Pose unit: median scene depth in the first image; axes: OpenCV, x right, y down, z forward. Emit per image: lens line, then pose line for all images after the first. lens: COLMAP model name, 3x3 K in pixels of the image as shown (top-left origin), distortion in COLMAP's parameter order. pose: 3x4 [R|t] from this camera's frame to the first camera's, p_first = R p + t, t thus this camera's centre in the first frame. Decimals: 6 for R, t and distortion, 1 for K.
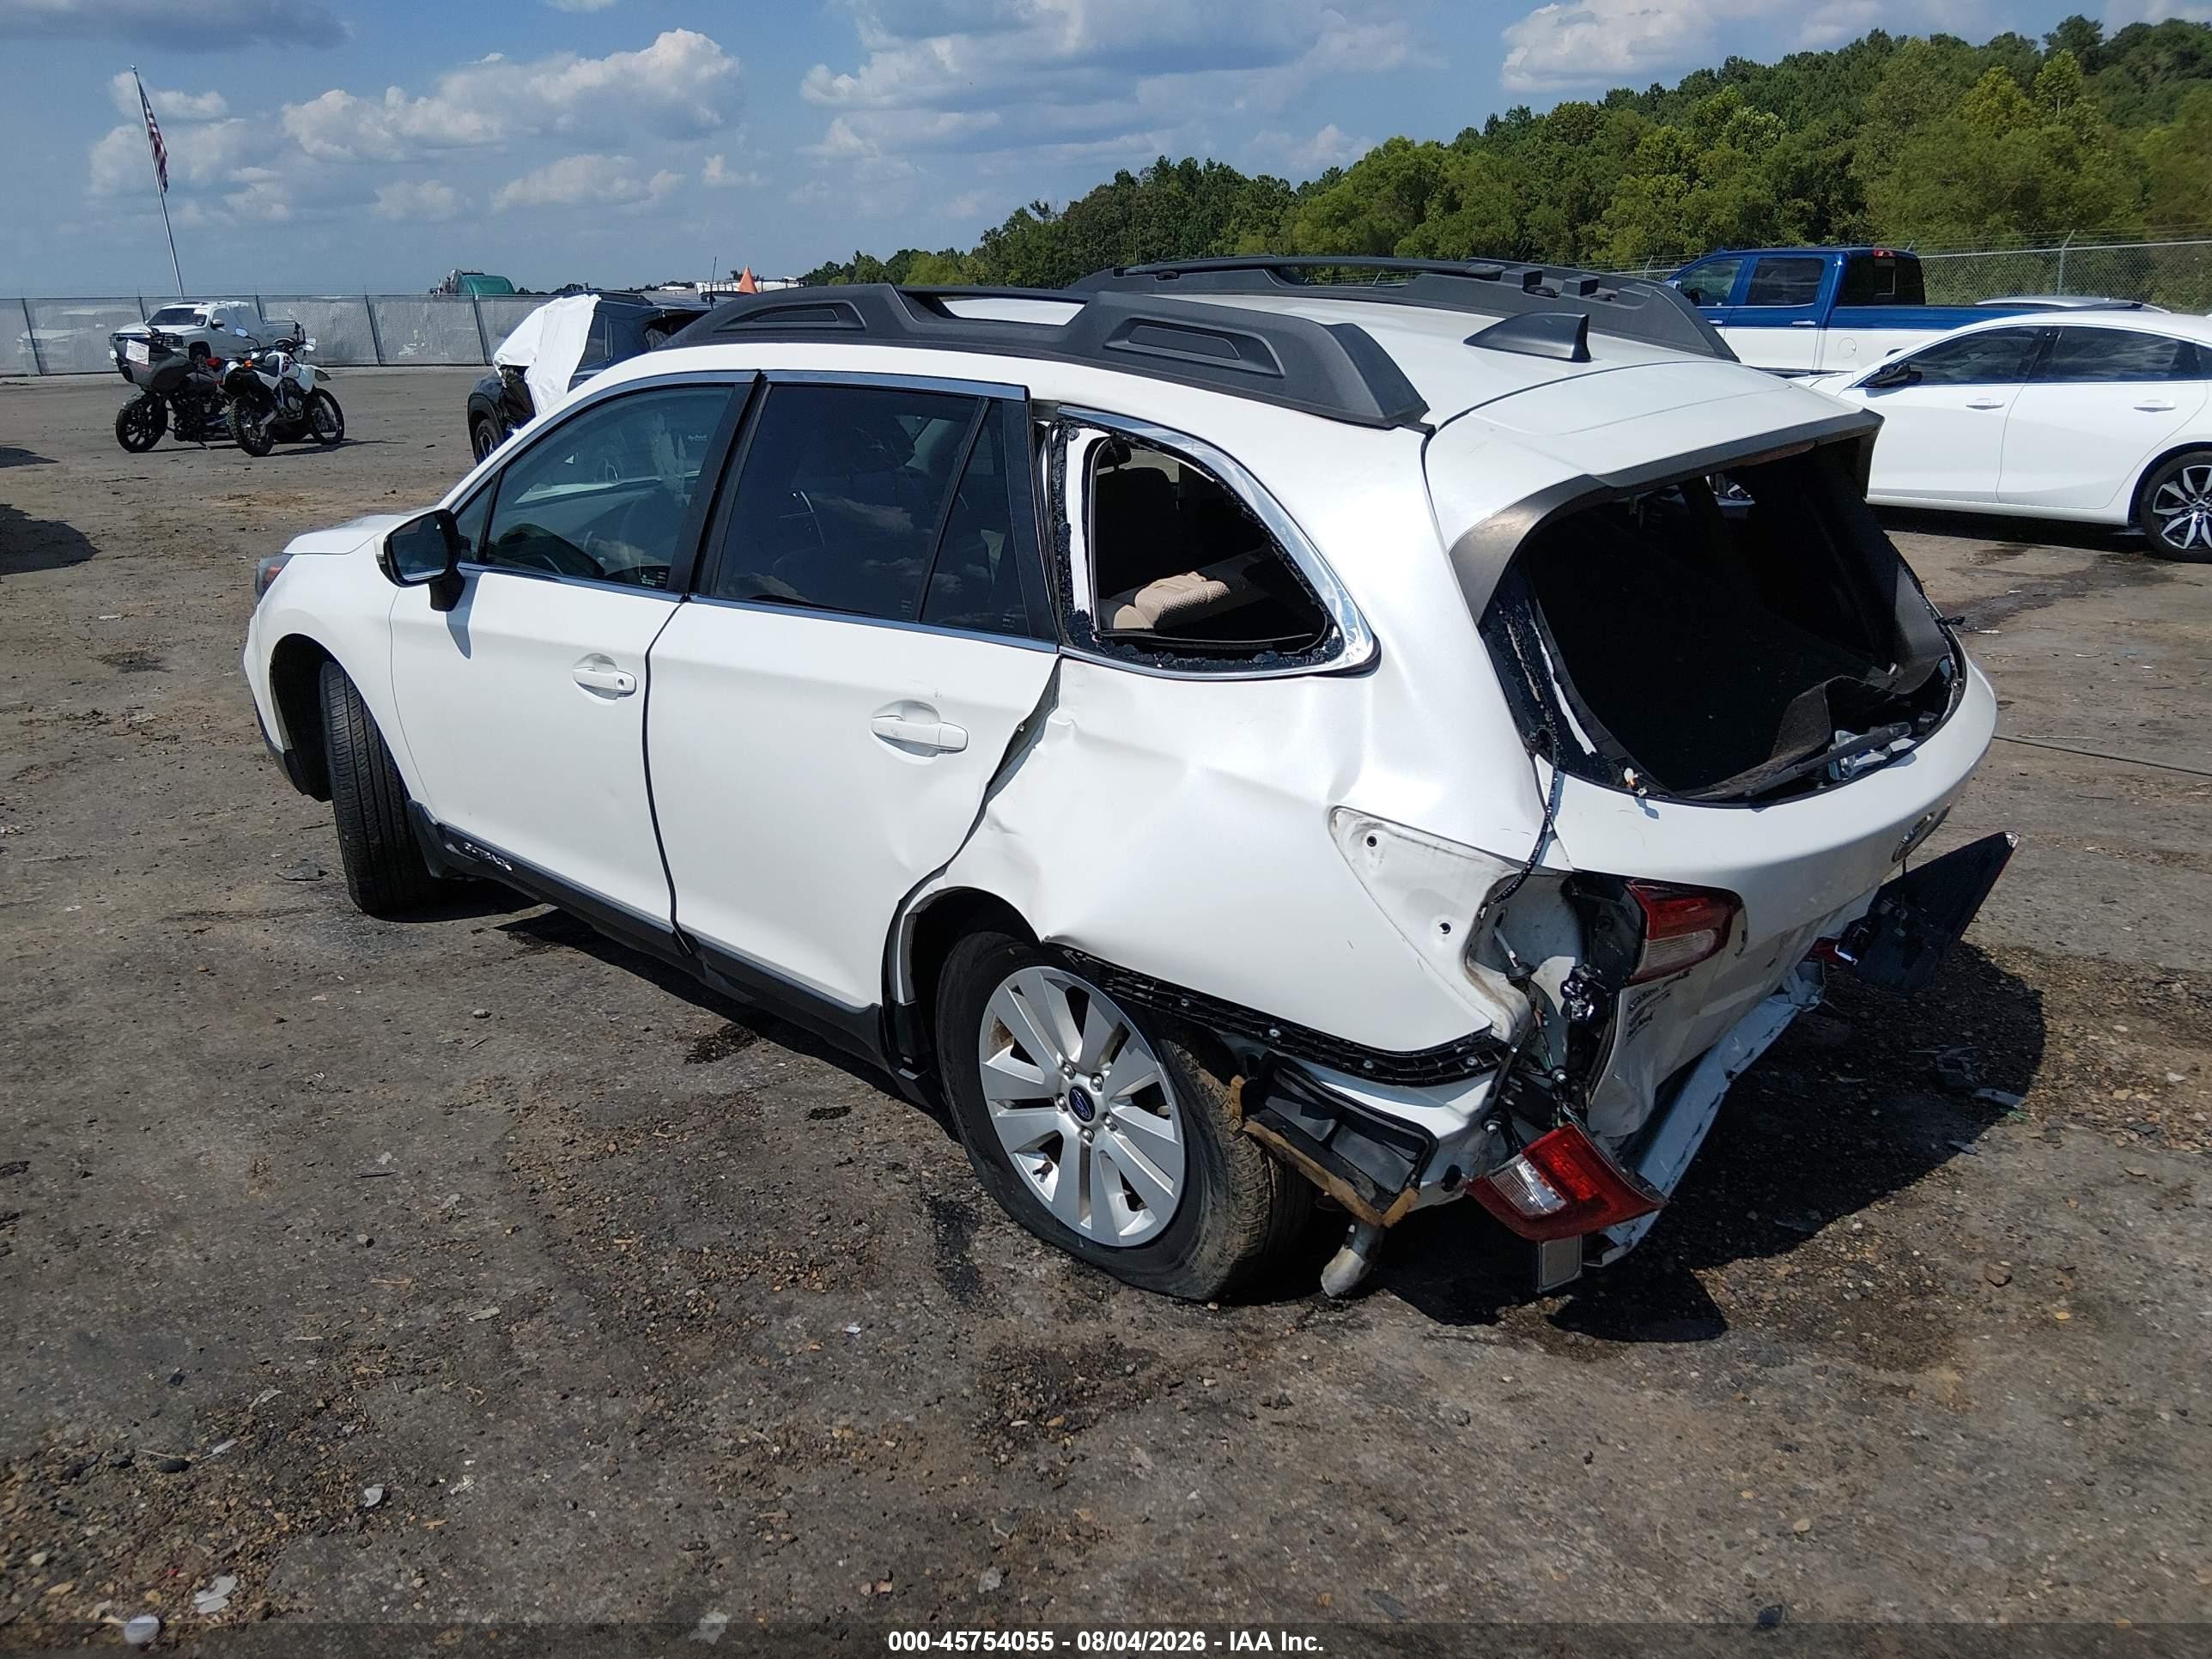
lens RADIAL K [[1671.6, 0, 1109.1], [0, 1671.6, 815.9], [0, 0, 1]] dist [0.073036, -0.126253]
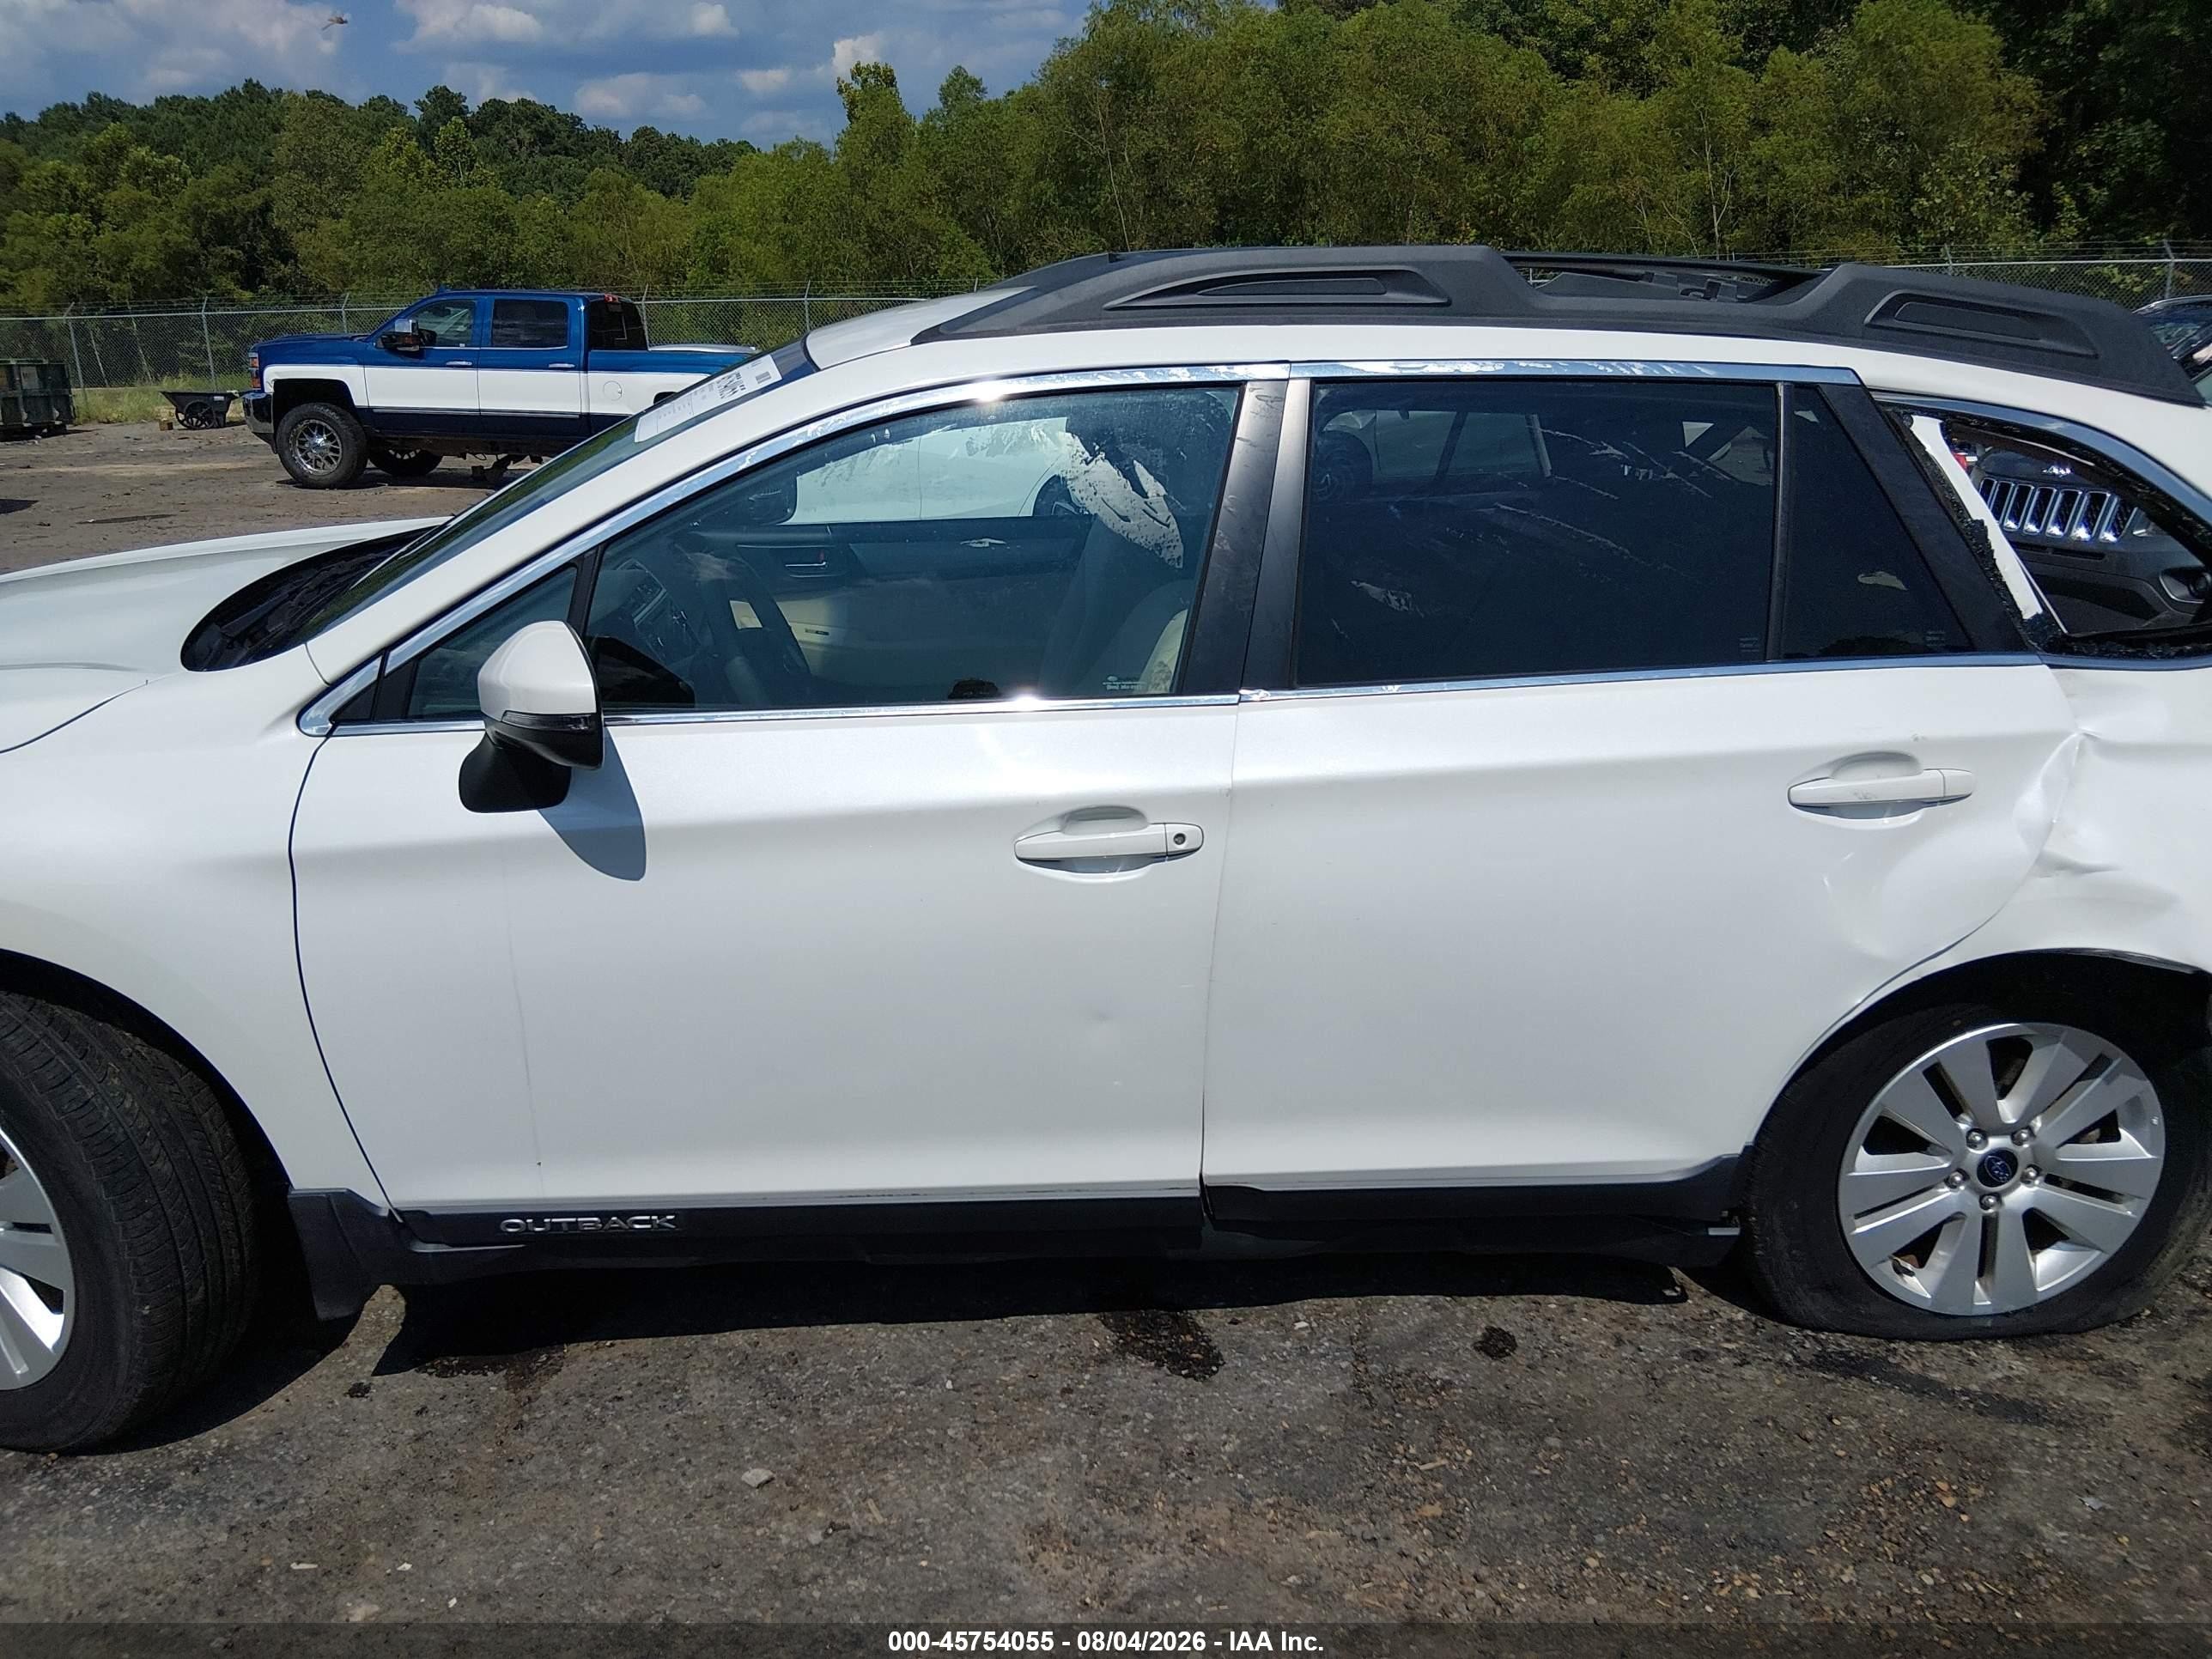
lens RADIAL K [[1671.6, 0, 1084.3], [0, 1671.6, 812.2], [0, 0, 1]] dist [0.073036, -0.126253]
pose [[0.665198, -0.182736, 0.723961, -0.955028], [0.204859, 0.977049, 0.058388, -0.164866], [-0.718015, 0.109470, 0.687365, 0.710651]]
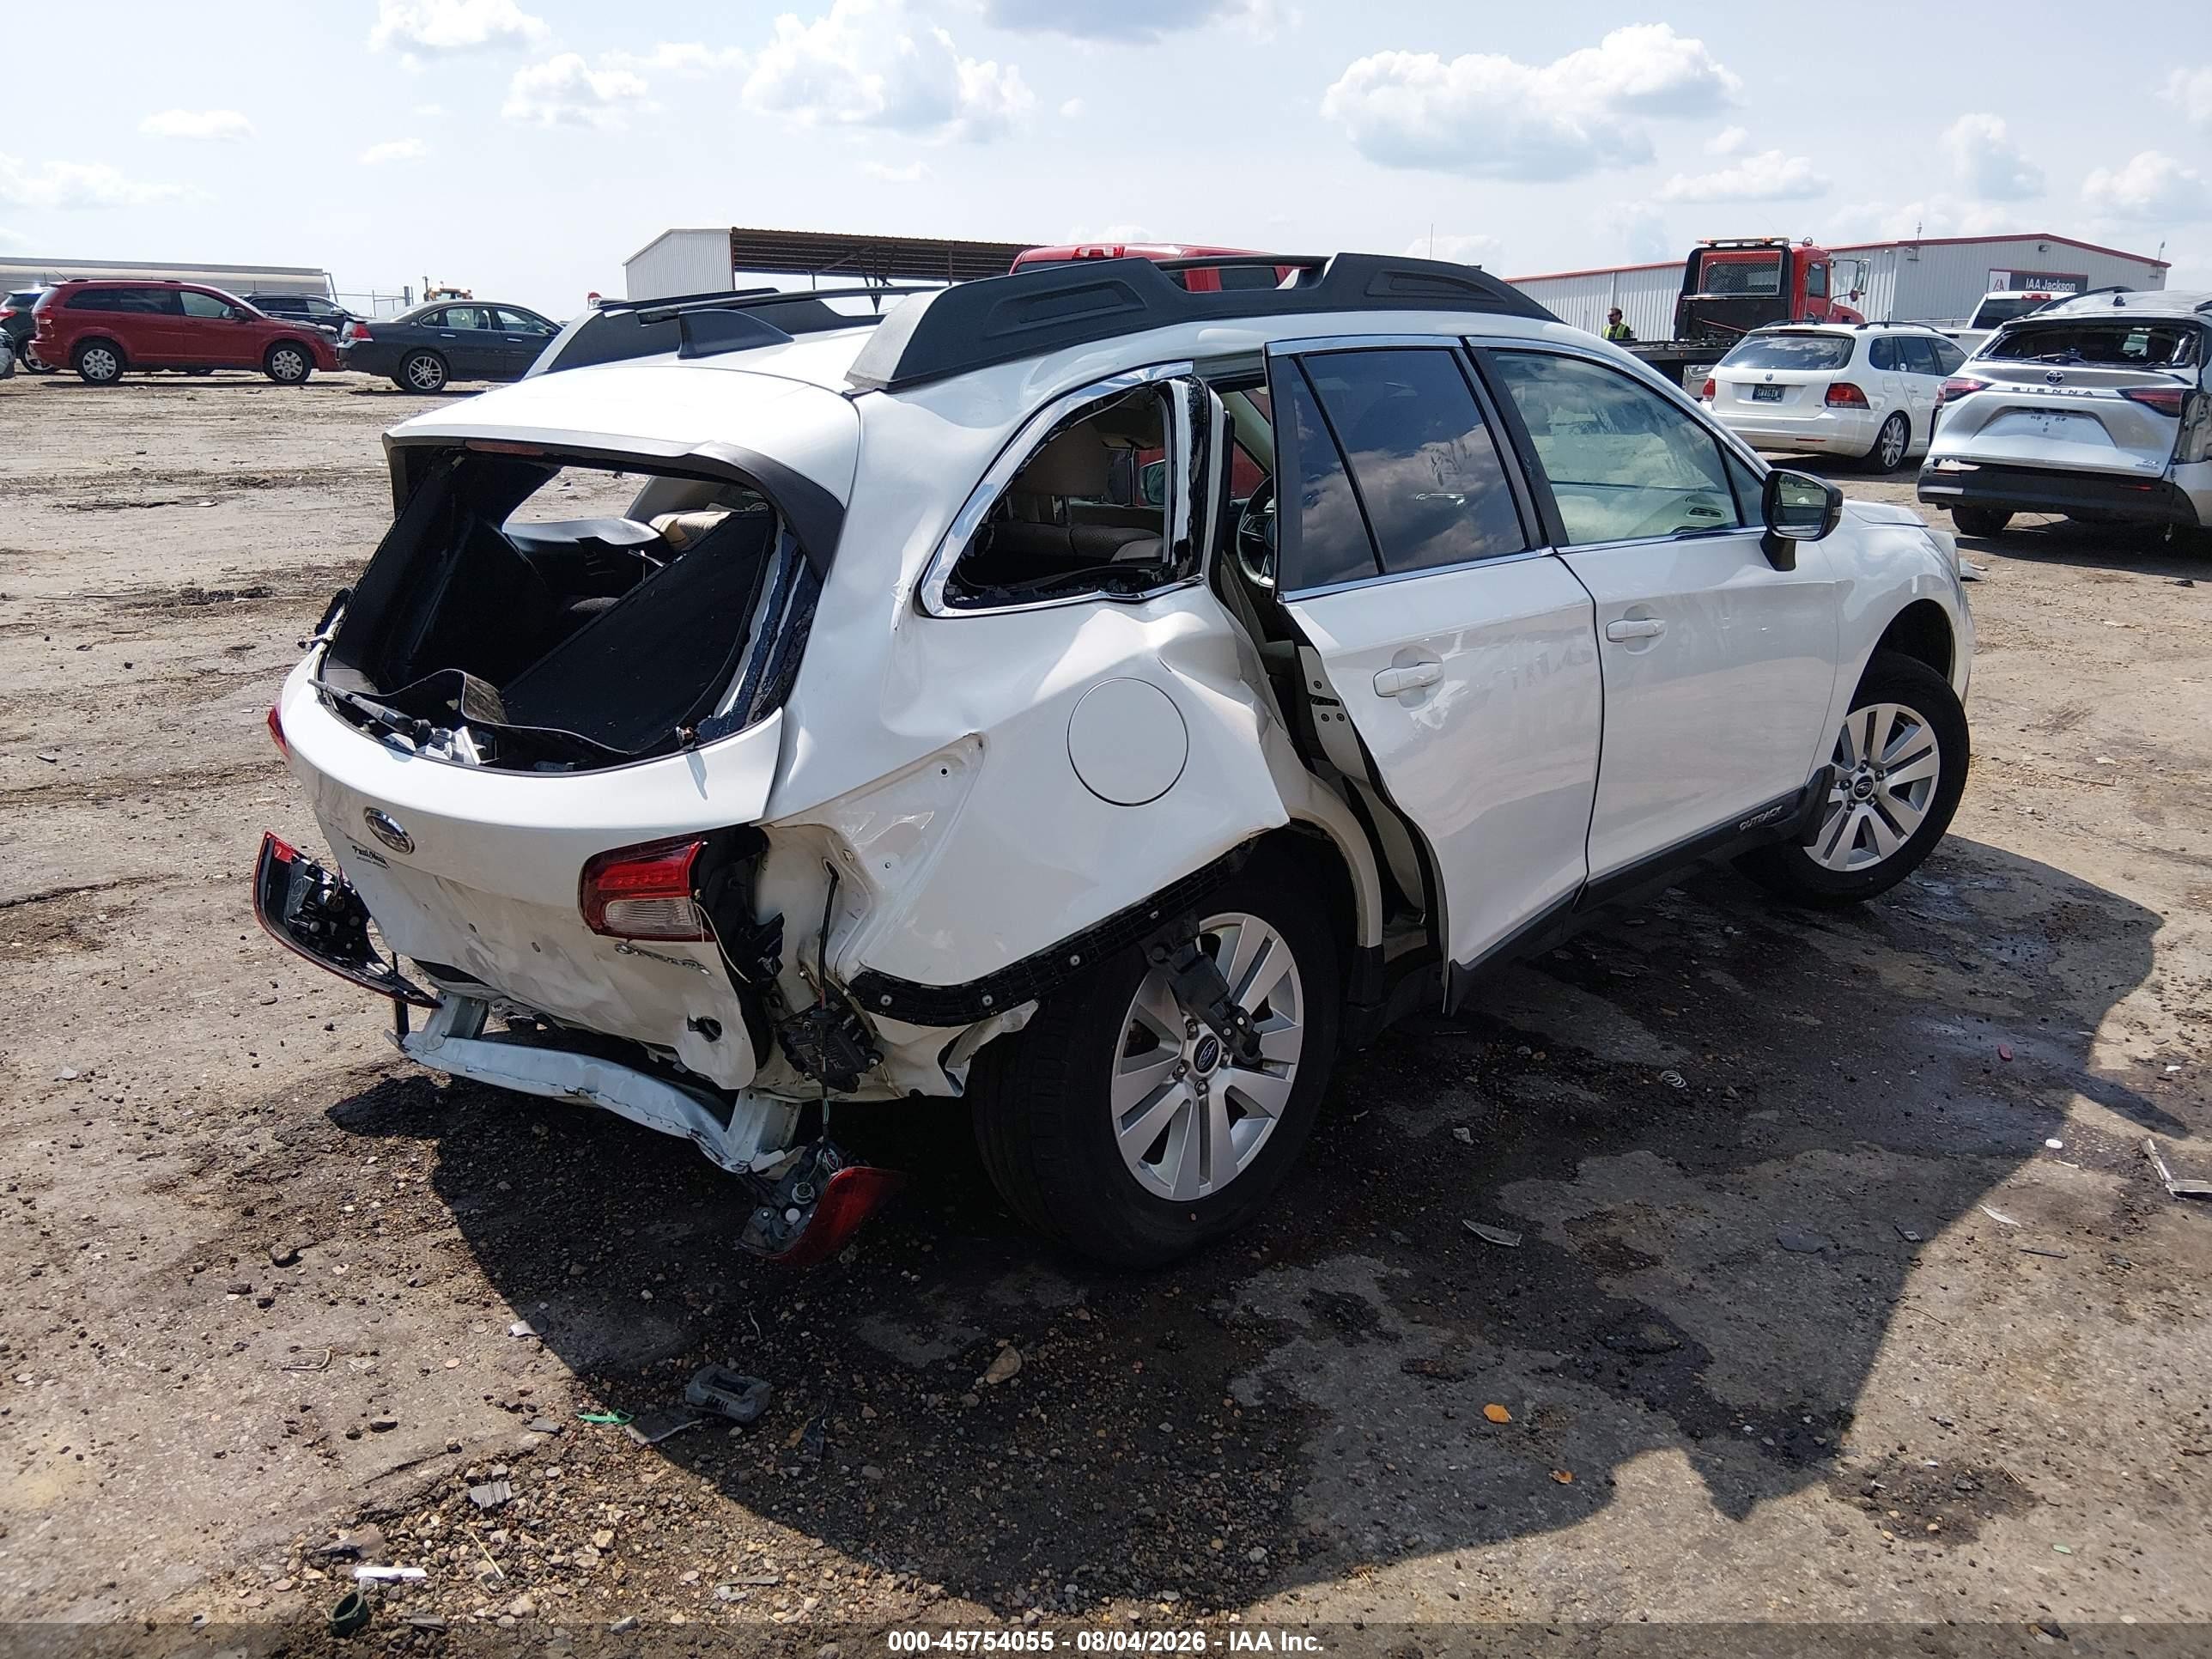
lens RADIAL K [[1671.6, 0, 1093.6], [0, 1671.6, 849.6], [0, 0, 1]] dist [0.073036, -0.126253]
pose [[-0.012718, 0.314017, -0.949332, 1.344186], [-0.307406, 0.902202, 0.302546, -0.385155], [0.951493, 0.295678, 0.085057, 1.248213]]
